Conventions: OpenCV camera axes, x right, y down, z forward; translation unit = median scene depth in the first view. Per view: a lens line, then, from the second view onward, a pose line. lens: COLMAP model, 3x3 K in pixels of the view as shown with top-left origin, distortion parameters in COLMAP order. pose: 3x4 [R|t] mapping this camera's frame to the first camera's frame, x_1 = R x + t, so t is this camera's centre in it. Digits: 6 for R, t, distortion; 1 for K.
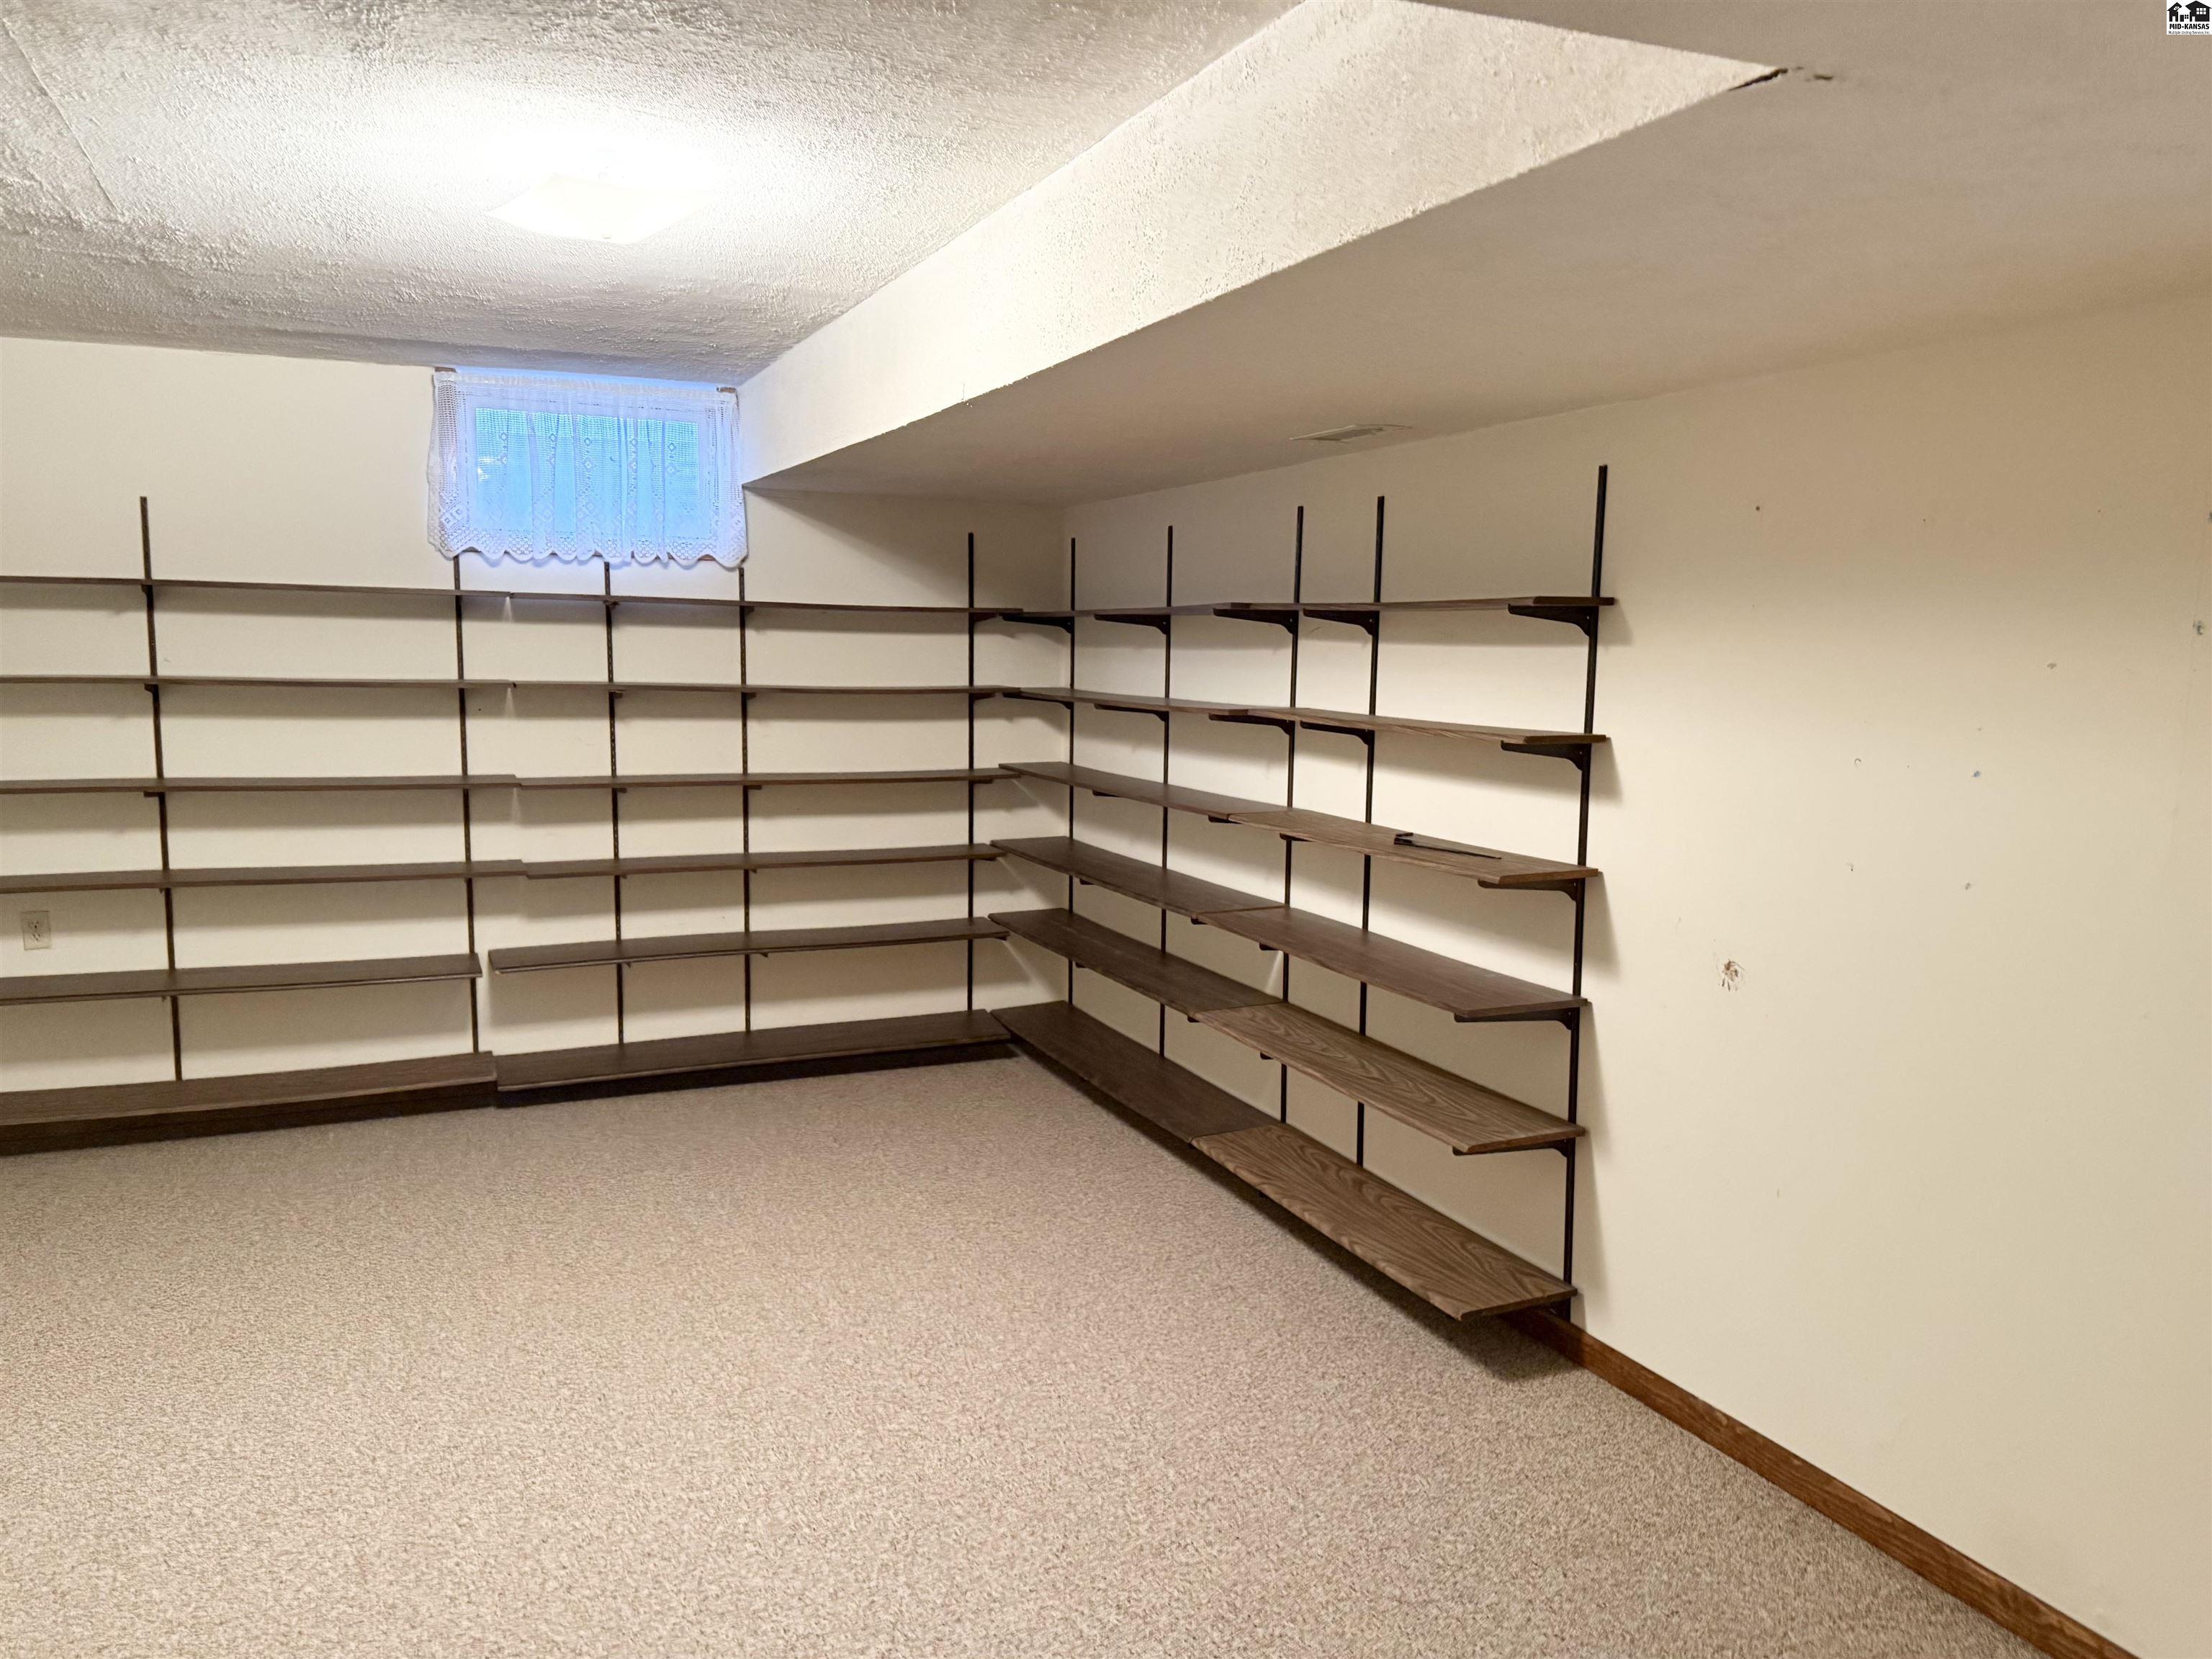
lens RADIAL K [[1591.6, 0, 1115.8], [0, 1591.6, 820.0], [0, 0, 1]] dist [0.023429, -0.028559]
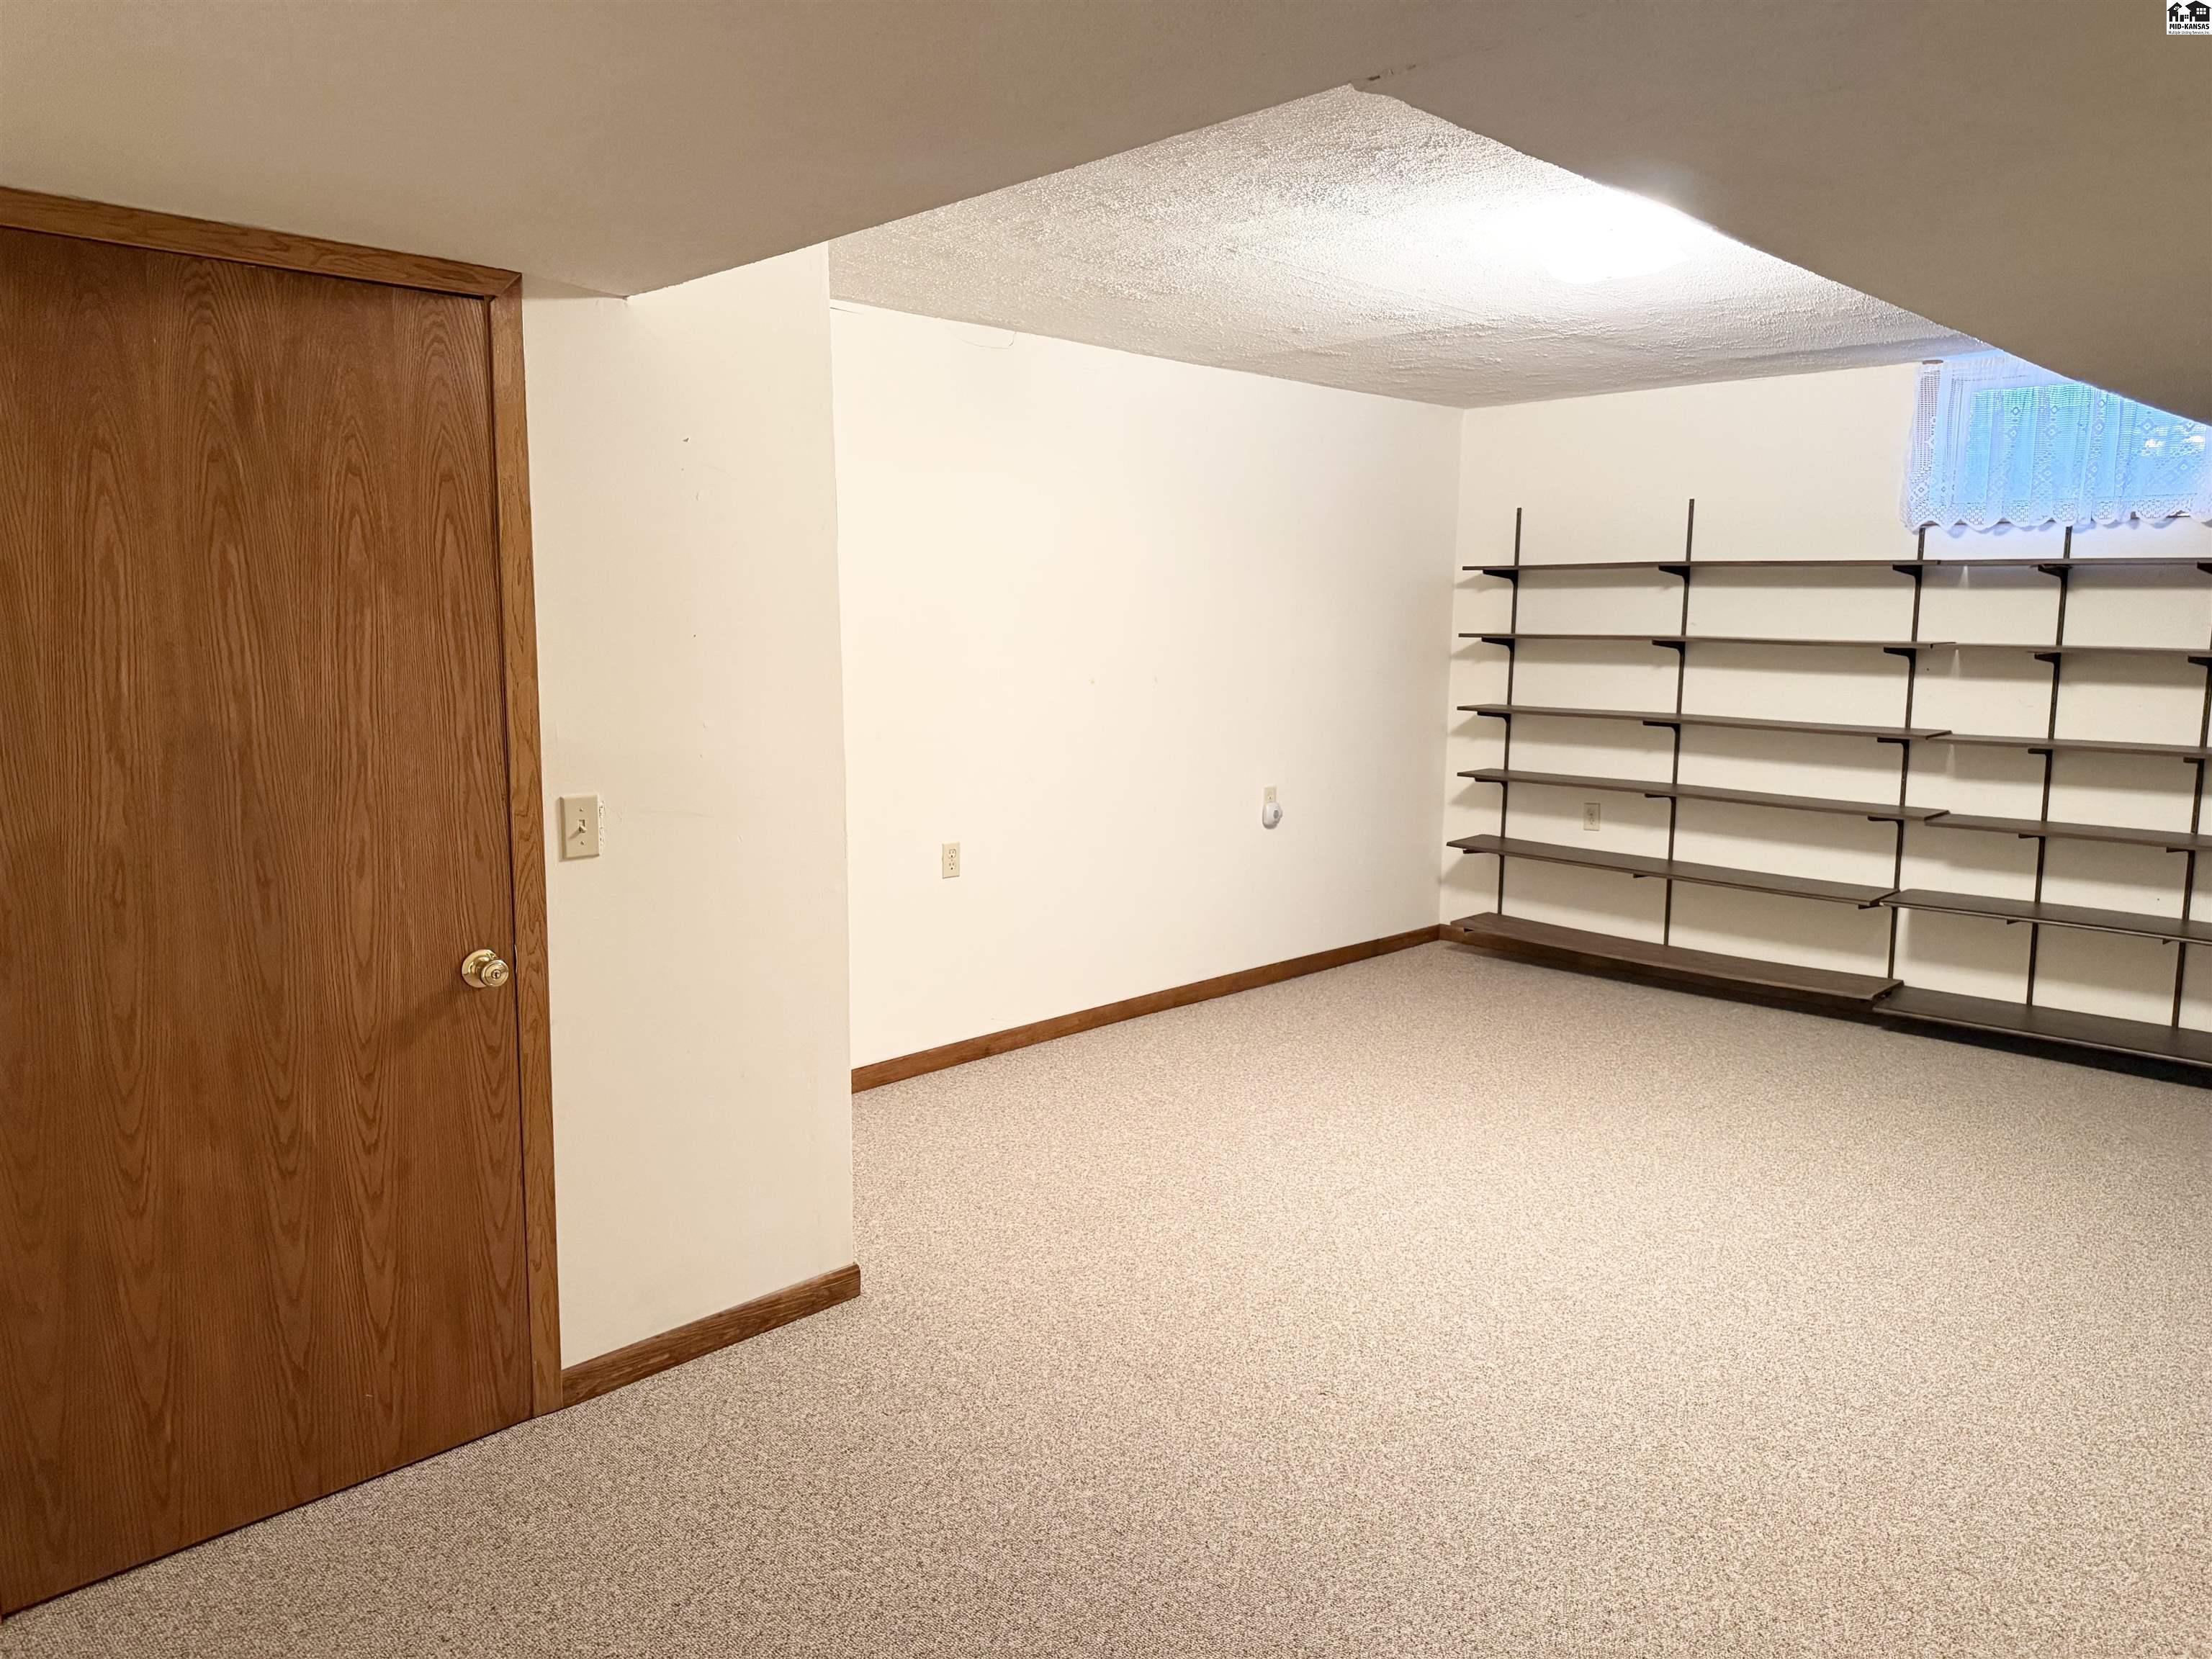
lens RADIAL K [[1591.6, 0, 1124.1], [0, 1591.6, 831.1], [0, 0, 1]] dist [0.023429, -0.028559]
pose [[0.360459, 0.120936, -0.924902, 0.436102], [-0.095569, 0.991130, 0.092350, -0.007644], [0.927866, 0.055104, 0.368820, 0.091225]]
